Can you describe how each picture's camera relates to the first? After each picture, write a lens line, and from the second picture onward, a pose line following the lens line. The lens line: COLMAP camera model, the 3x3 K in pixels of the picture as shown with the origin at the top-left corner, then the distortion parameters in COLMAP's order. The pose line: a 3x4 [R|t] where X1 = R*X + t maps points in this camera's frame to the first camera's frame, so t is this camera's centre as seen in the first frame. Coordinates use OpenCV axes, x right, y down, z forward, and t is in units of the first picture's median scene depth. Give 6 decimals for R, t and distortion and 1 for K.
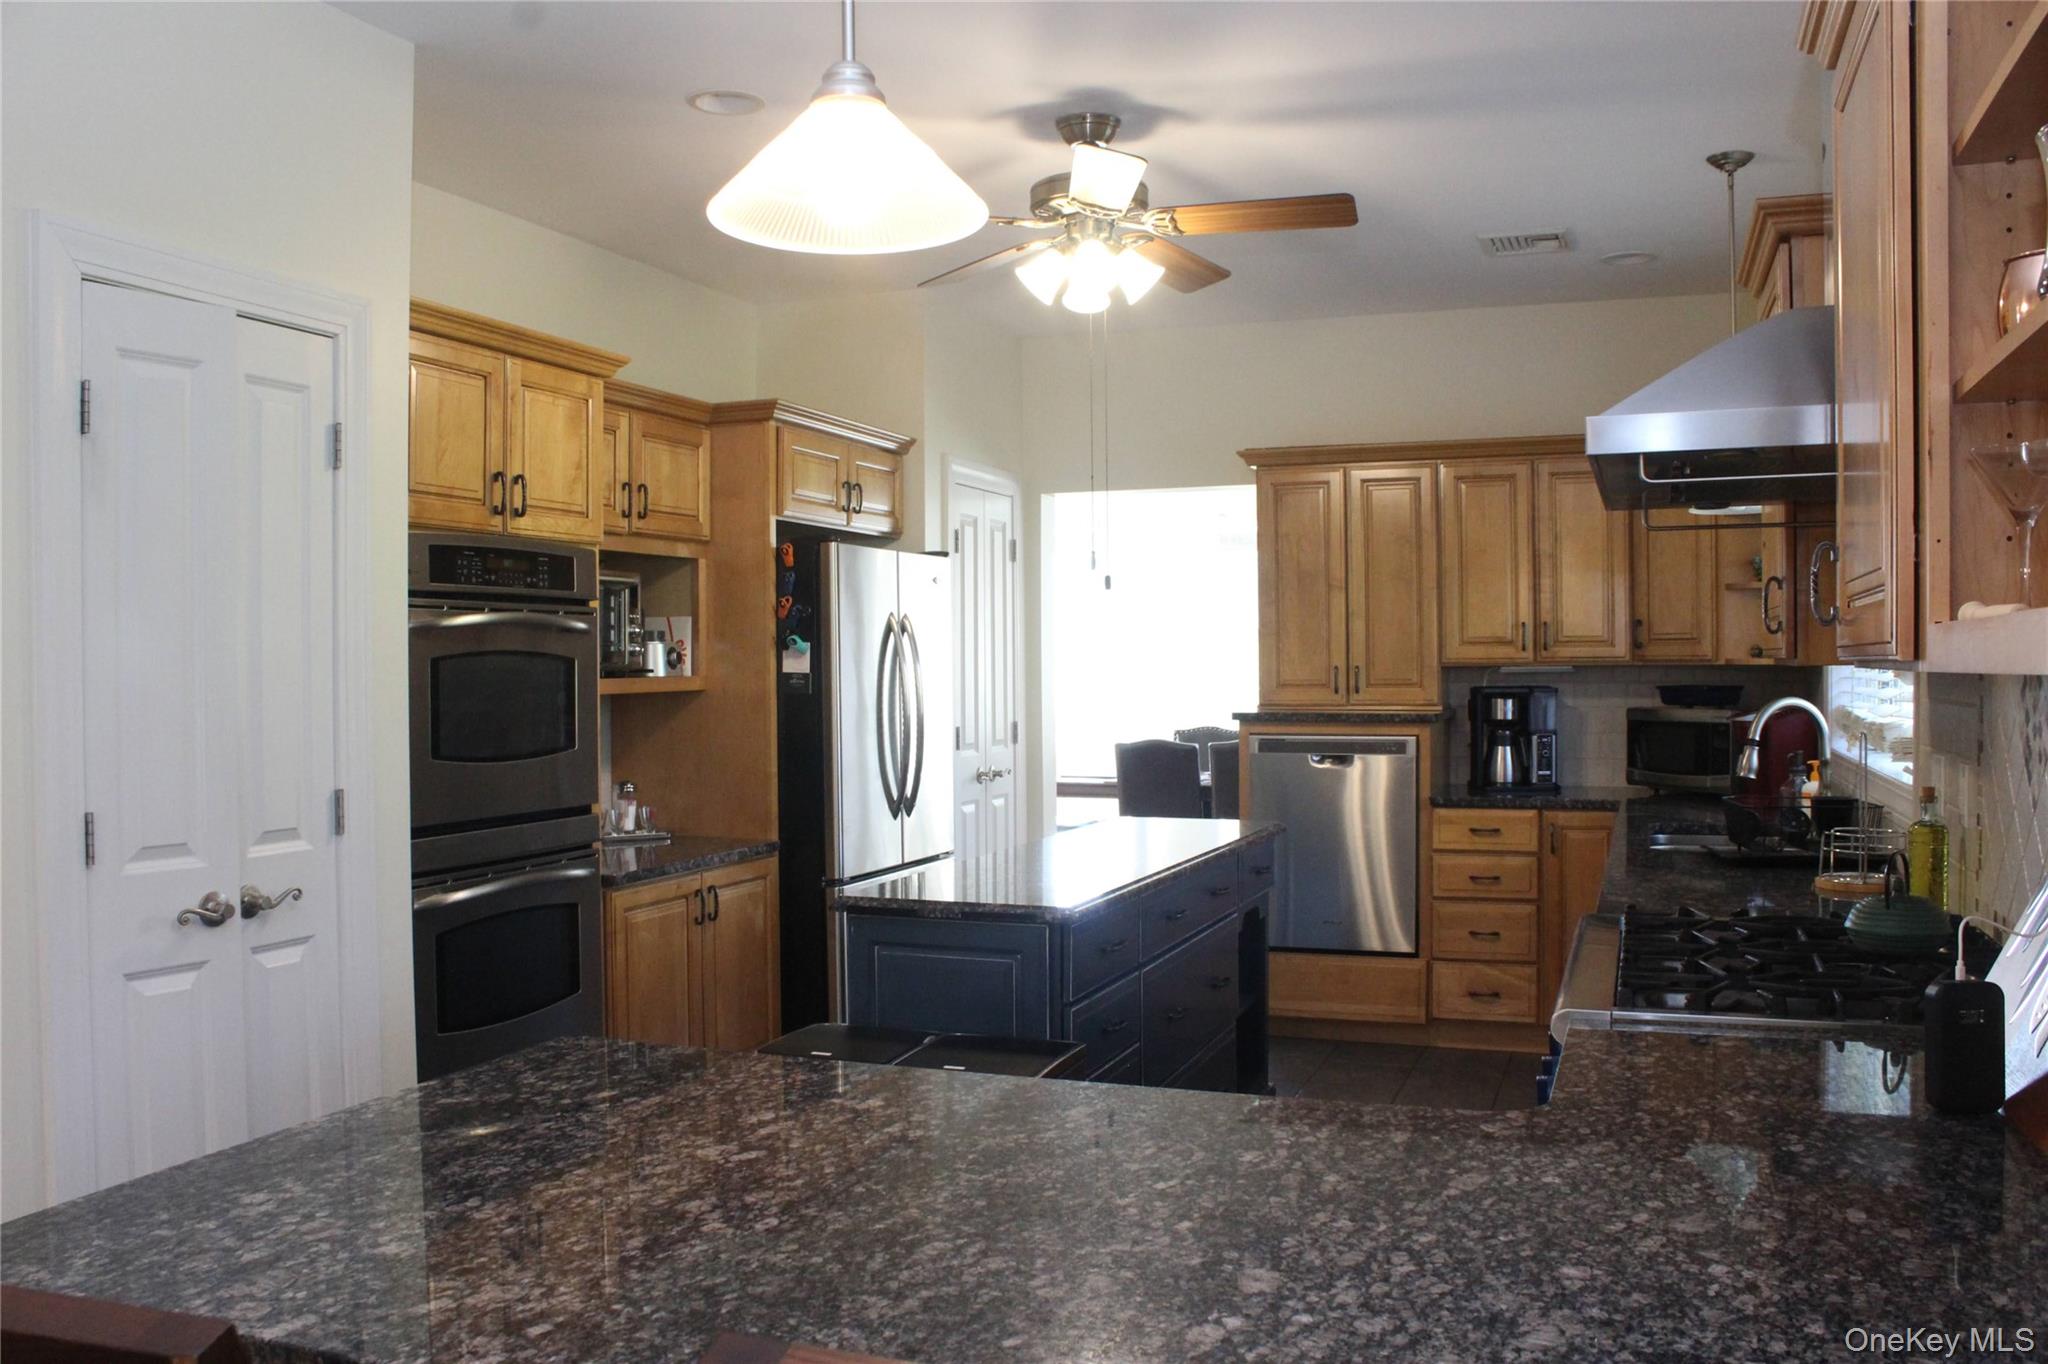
lens RADIAL K [[1716.0, 0, 1020.4], [0, 1716.0, 684.1], [0, 0, 1]] dist [-0.164455, 0.138853]
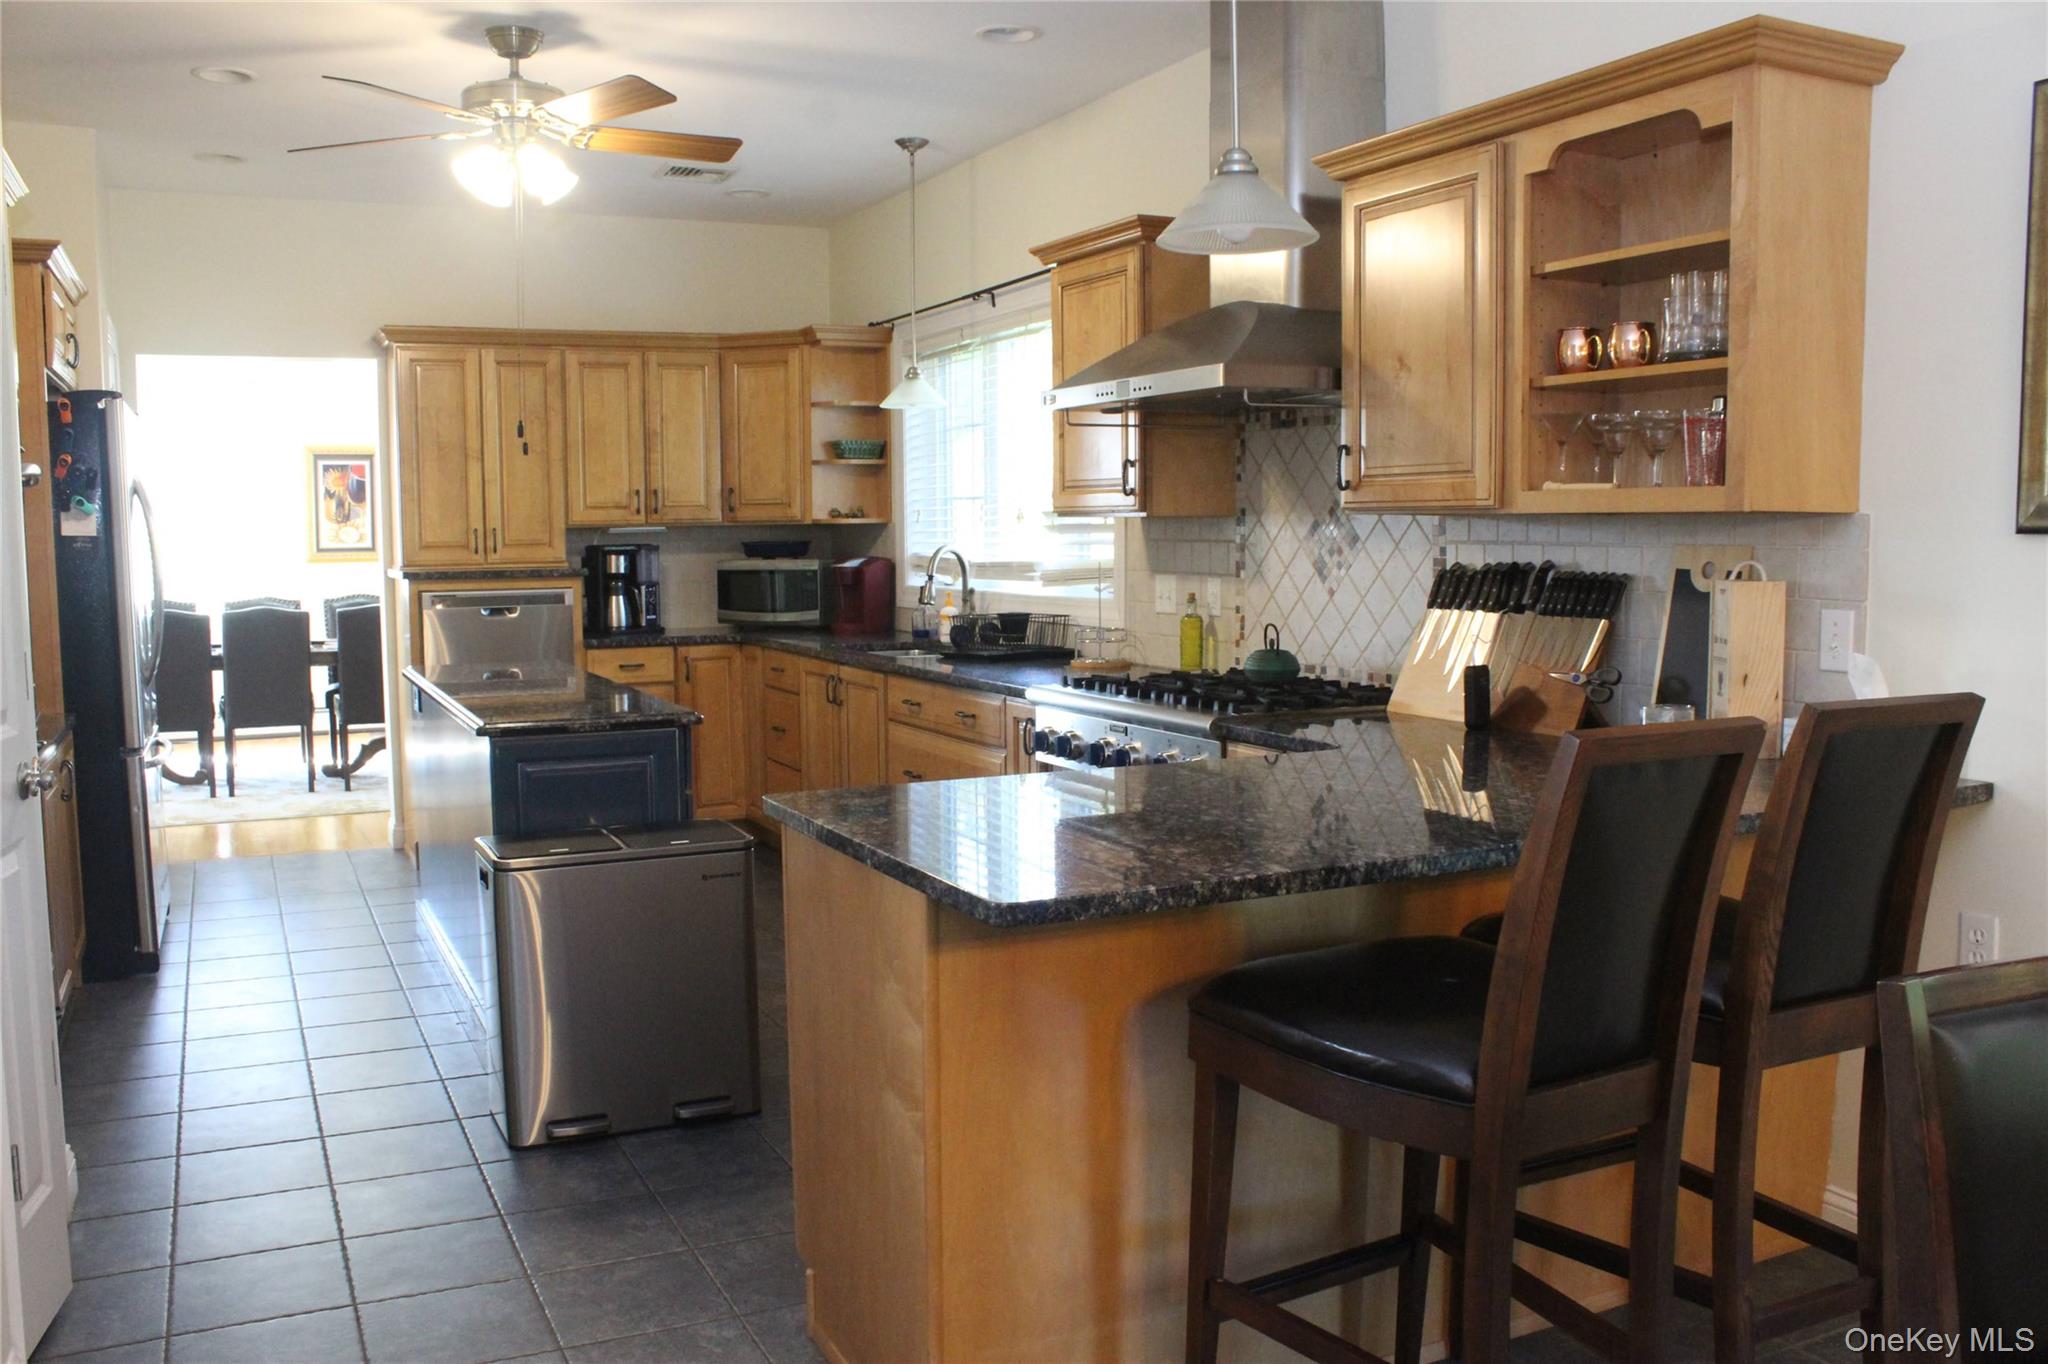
lens RADIAL K [[1716.0, 0, 1035.4], [0, 1716.0, 699.3], [0, 0, 1]] dist [-0.164455, 0.138853]
pose [[0.687177, -0.071699, 0.722943, -0.376060], [0.011831, 0.996090, 0.087543, 0.008606], [-0.726394, -0.051605, 0.685339, -0.017287]]
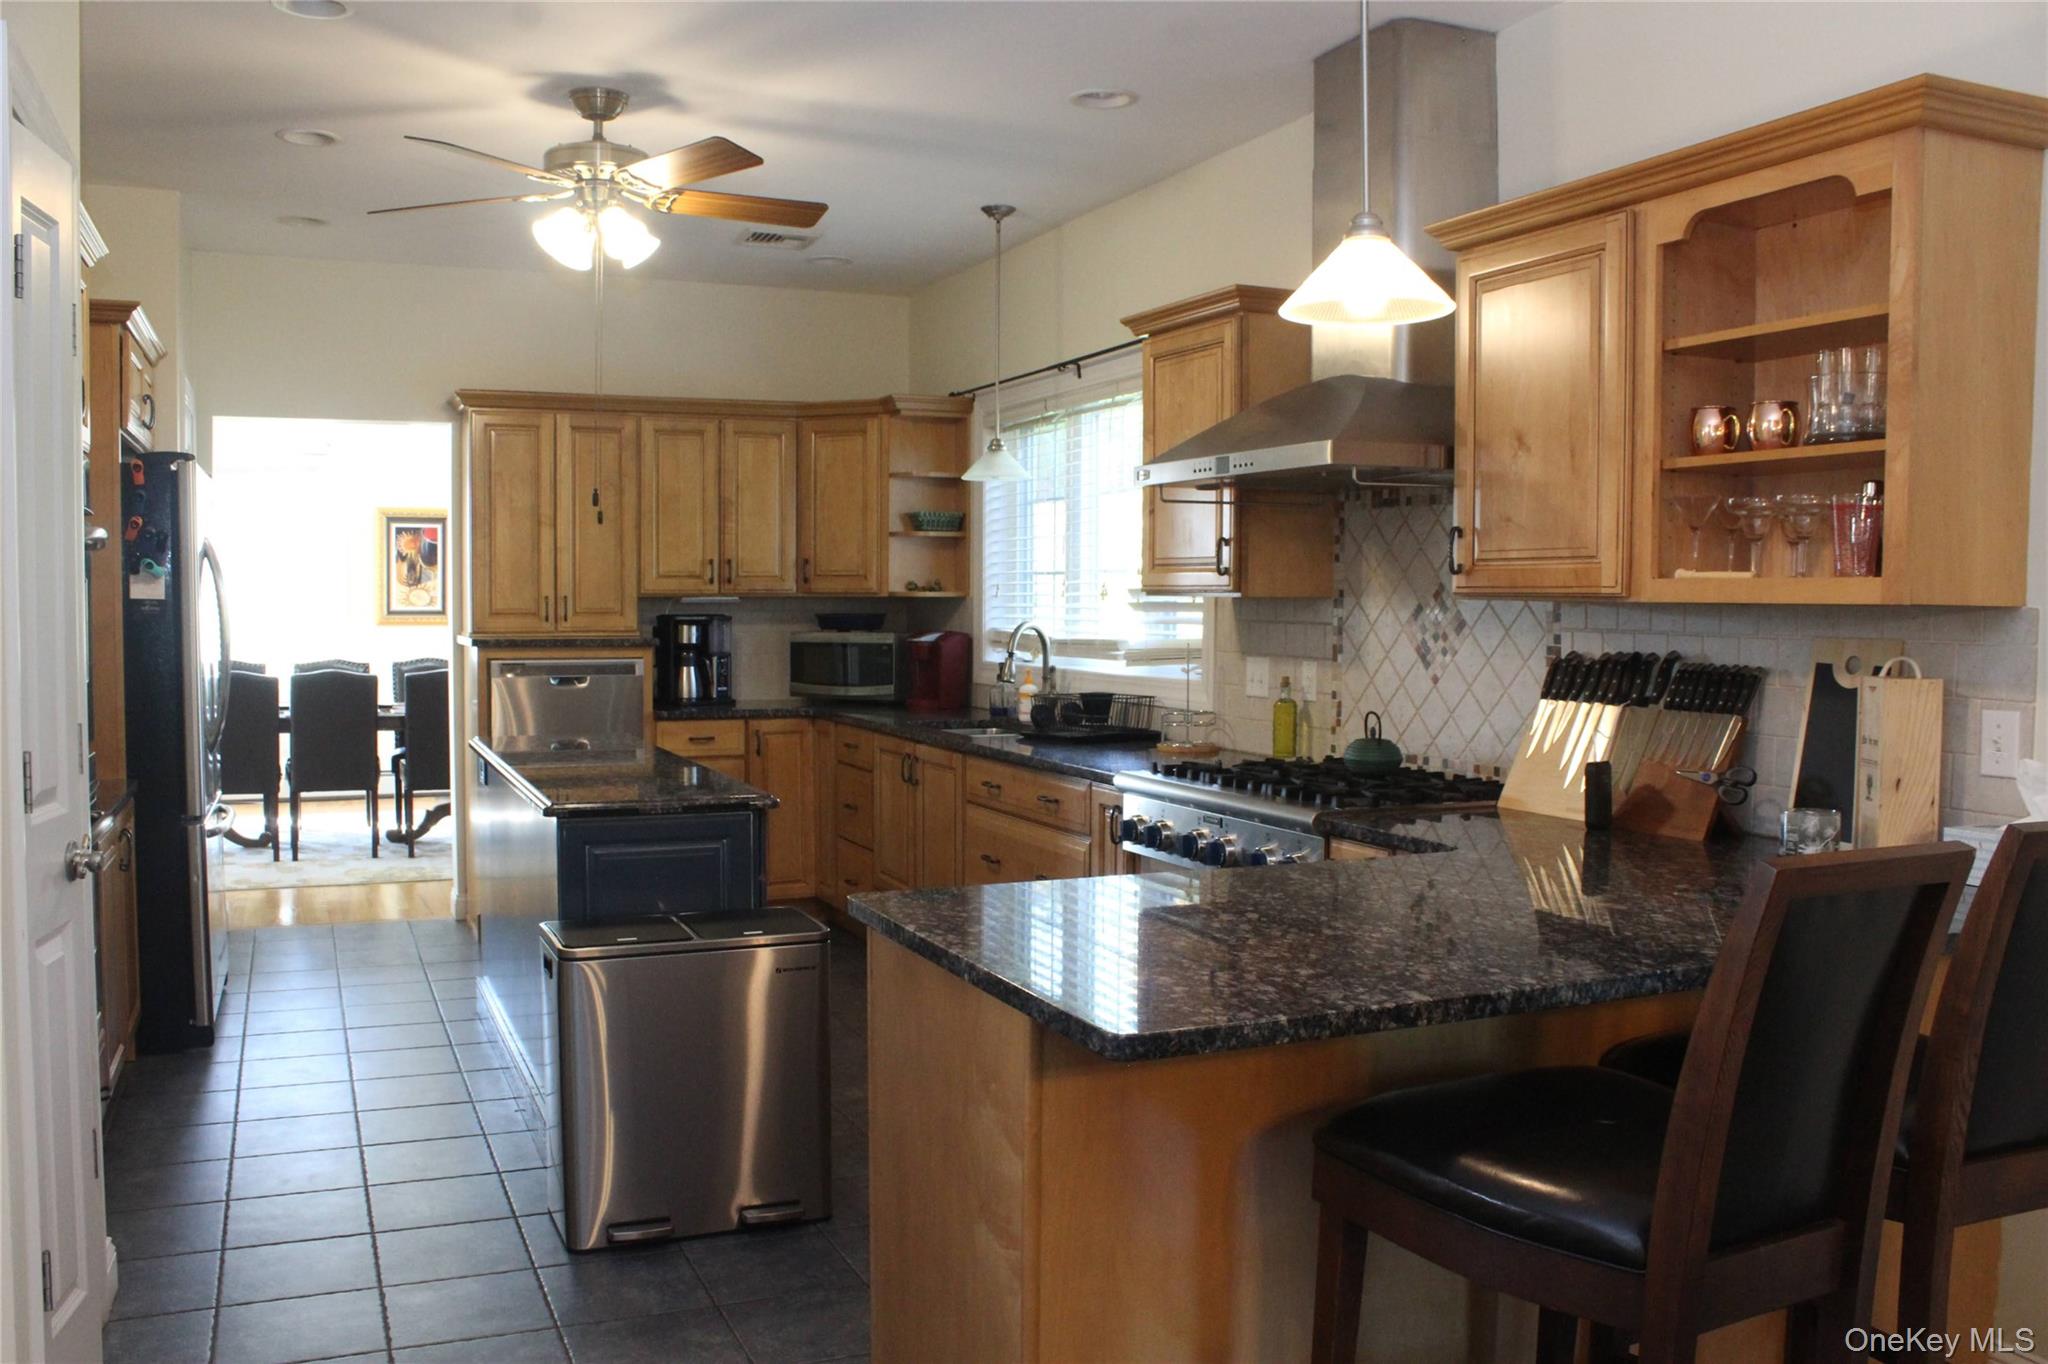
lens RADIAL K [[1716.0, 0, 1029.2], [0, 1716.0, 698.0], [0, 0, 1]] dist [-0.164455, 0.138853]
pose [[0.716415, -0.031252, 0.696975, -0.361782], [-0.001451, 0.998927, 0.046283, 0.004091], [-0.697673, -0.034170, 0.715601, 0.011502]]
